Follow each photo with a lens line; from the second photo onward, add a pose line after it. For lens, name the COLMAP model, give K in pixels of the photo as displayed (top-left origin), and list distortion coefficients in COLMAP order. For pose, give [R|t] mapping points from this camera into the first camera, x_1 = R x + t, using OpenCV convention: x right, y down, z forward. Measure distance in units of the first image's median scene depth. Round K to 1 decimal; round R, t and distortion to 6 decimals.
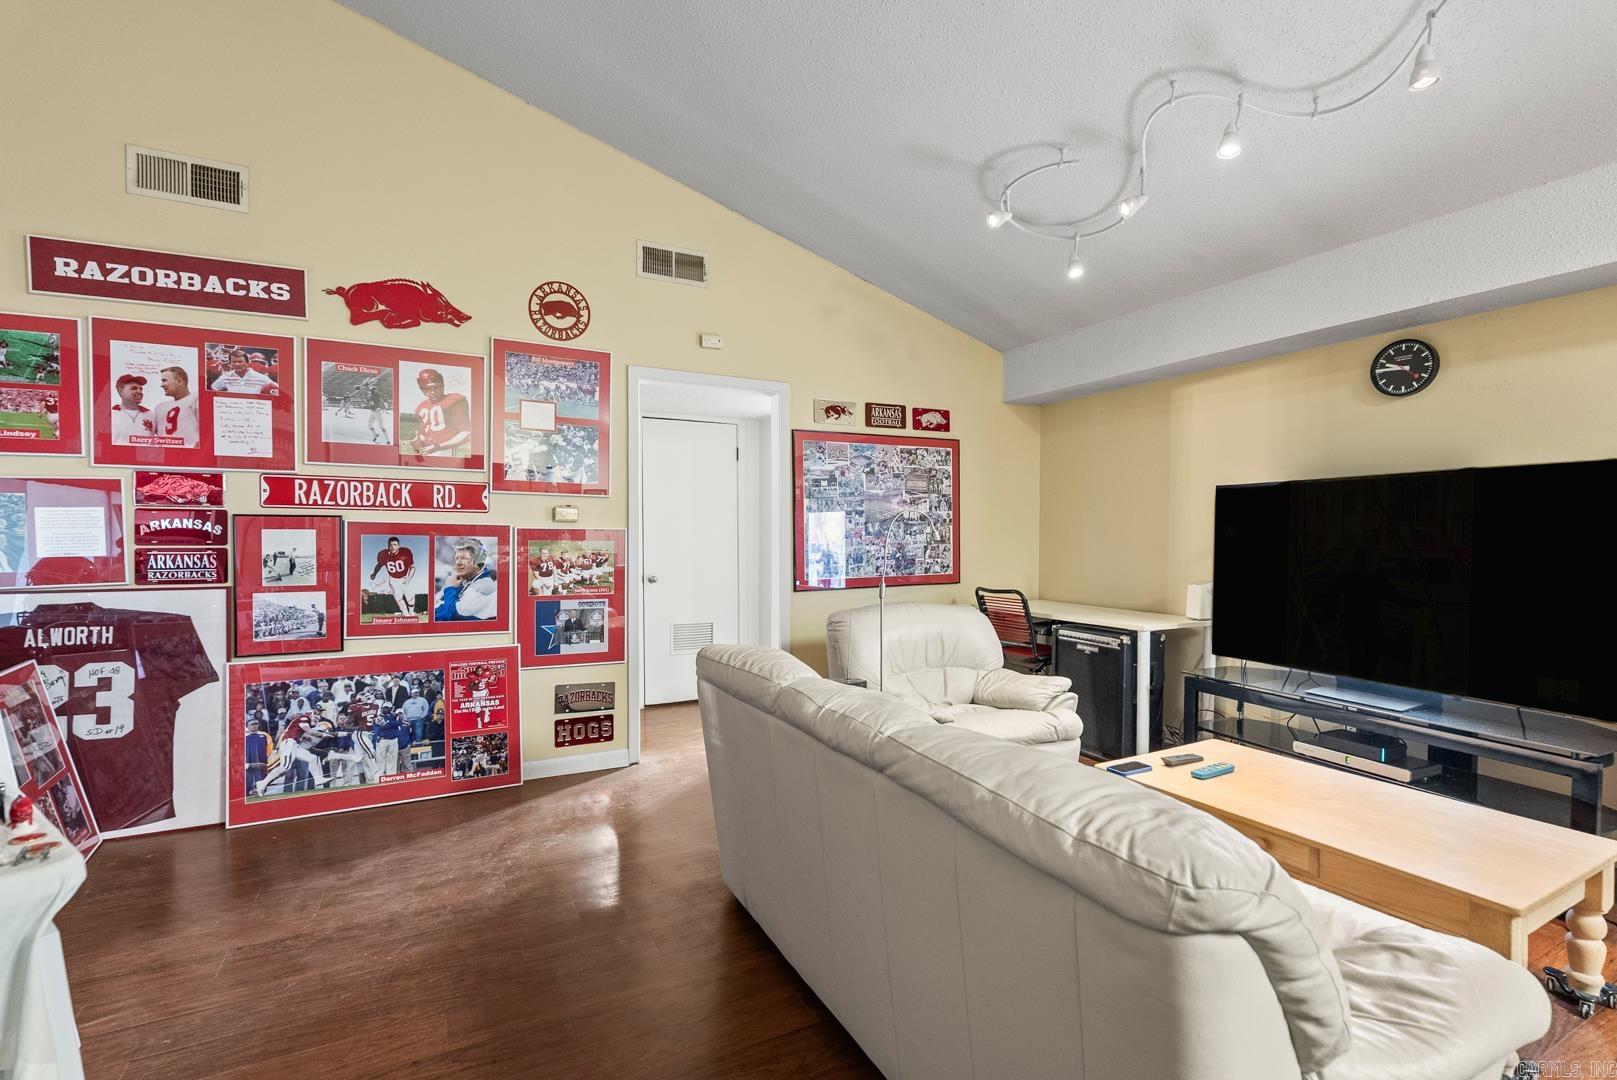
lens RADIAL K [[743.9, 0, 810.2], [0, 743.9, 550.7], [0, 0, 1]] dist [-0.003931, 0.000245]
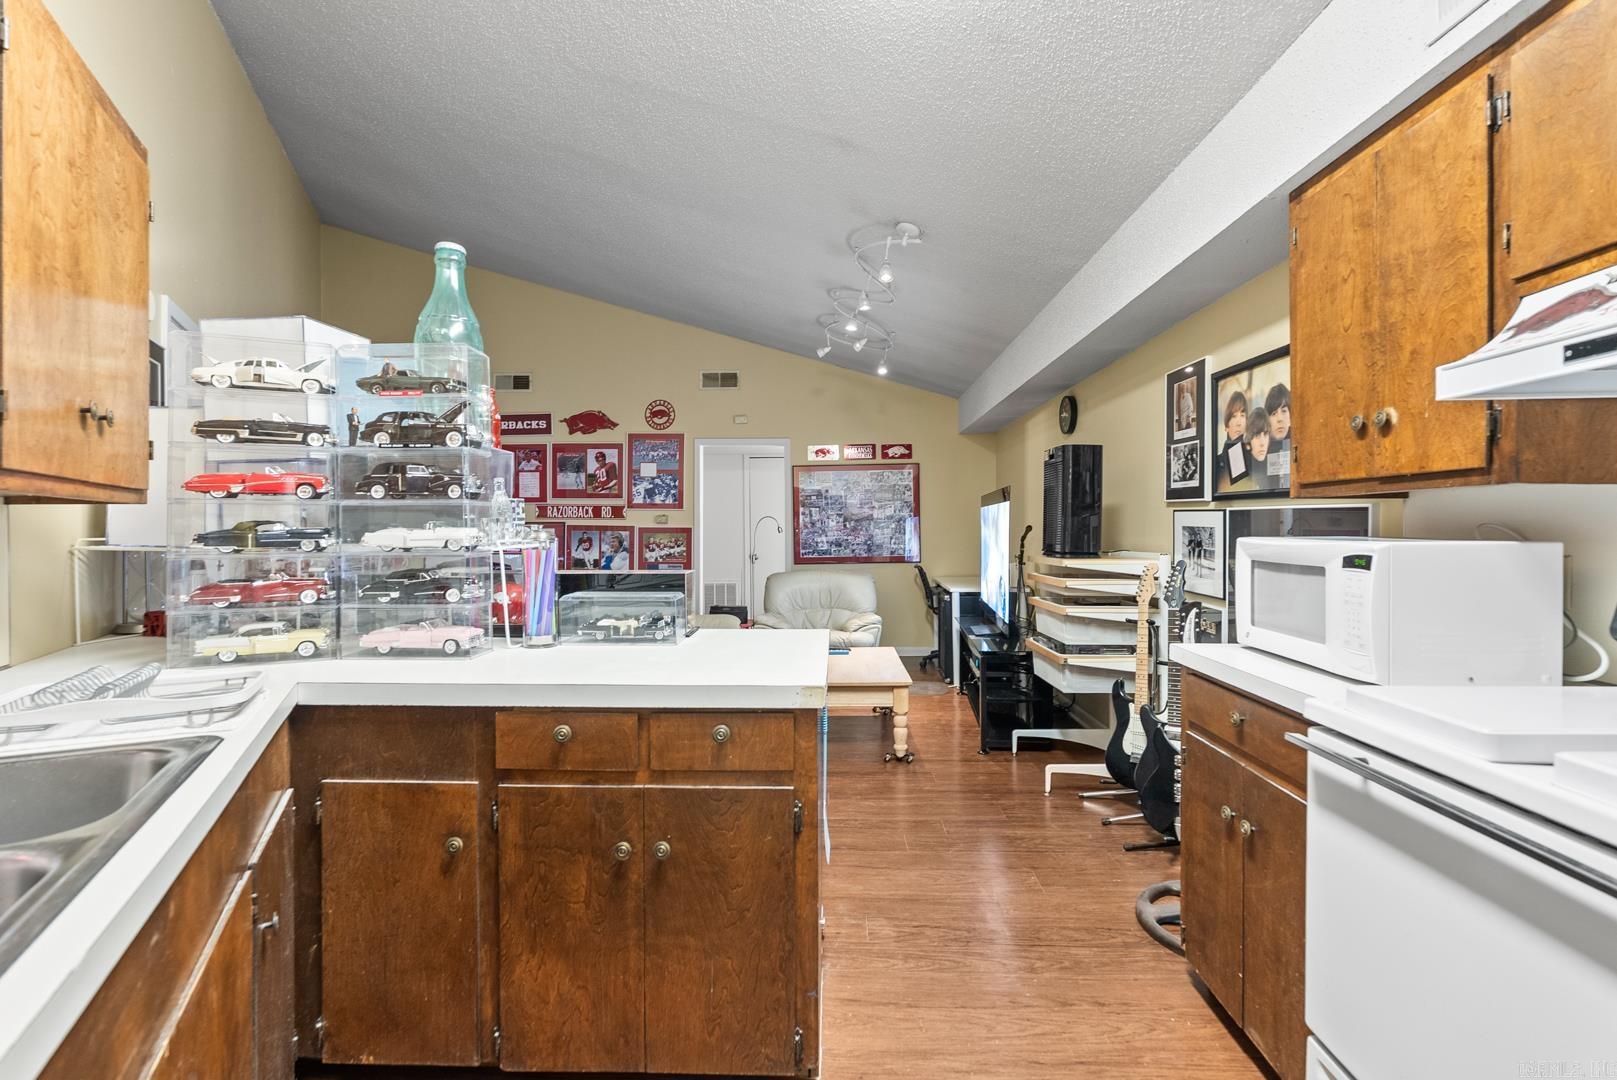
lens RADIAL K [[743.9, 0, 810.6], [0, 743.9, 531.7], [0, 0, 1]] dist [-0.003931, 0.000245]
pose [[0.864562, -0.004779, -0.502503, 1.005558], [-0.004636, 0.999836, -0.017485, 0.014544], [0.502505, 0.017447, 0.864399, -0.487098]]
